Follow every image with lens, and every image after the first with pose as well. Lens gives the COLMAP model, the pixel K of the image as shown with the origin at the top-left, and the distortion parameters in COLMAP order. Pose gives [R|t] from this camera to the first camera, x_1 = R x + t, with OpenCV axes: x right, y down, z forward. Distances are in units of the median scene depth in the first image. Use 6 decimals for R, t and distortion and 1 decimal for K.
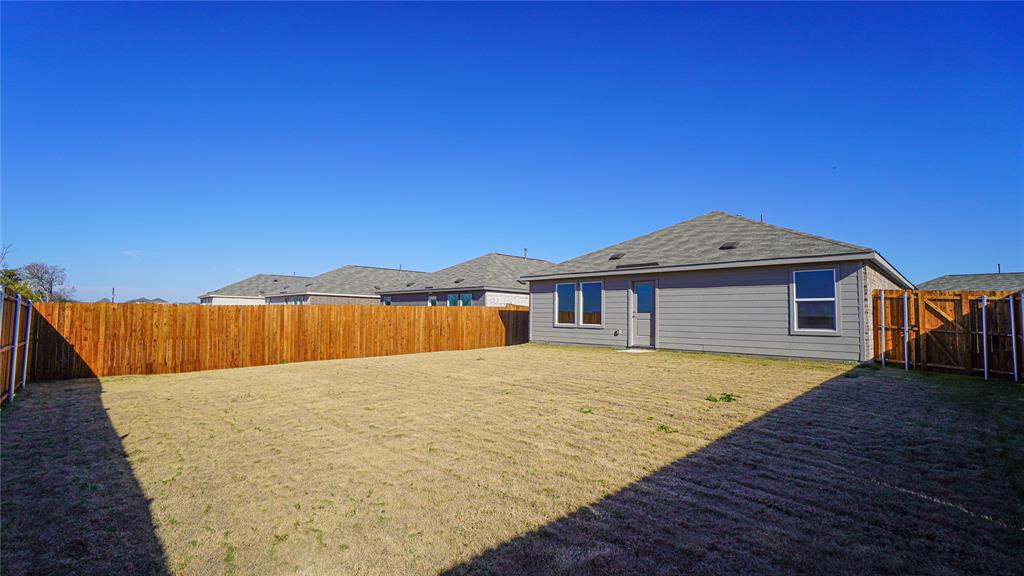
lens RADIAL K [[452.5, 0, 502.6], [0, 452.5, 289.8], [0, 0, 1]] dist [-0.063629, 0.022276]
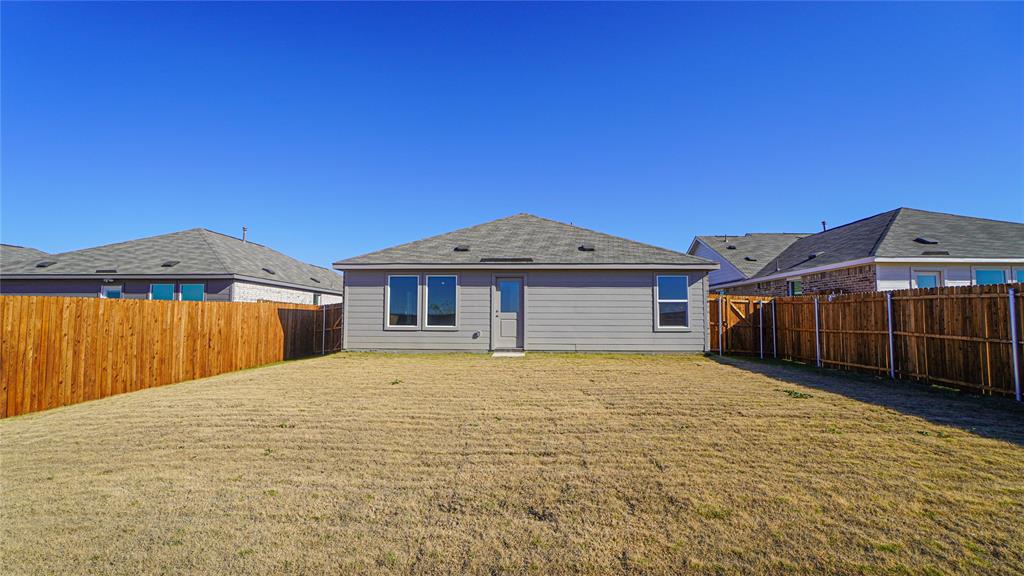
lens RADIAL K [[452.5, 0, 502.6], [0, 452.5, 289.8], [0, 0, 1]] dist [-0.063629, 0.022276]
pose [[0.719464, 0.031398, 0.693820, -0.321030], [-0.033903, 0.999374, -0.010070, 0.014578], [-0.693702, -0.016278, 0.720078, 0.332342]]
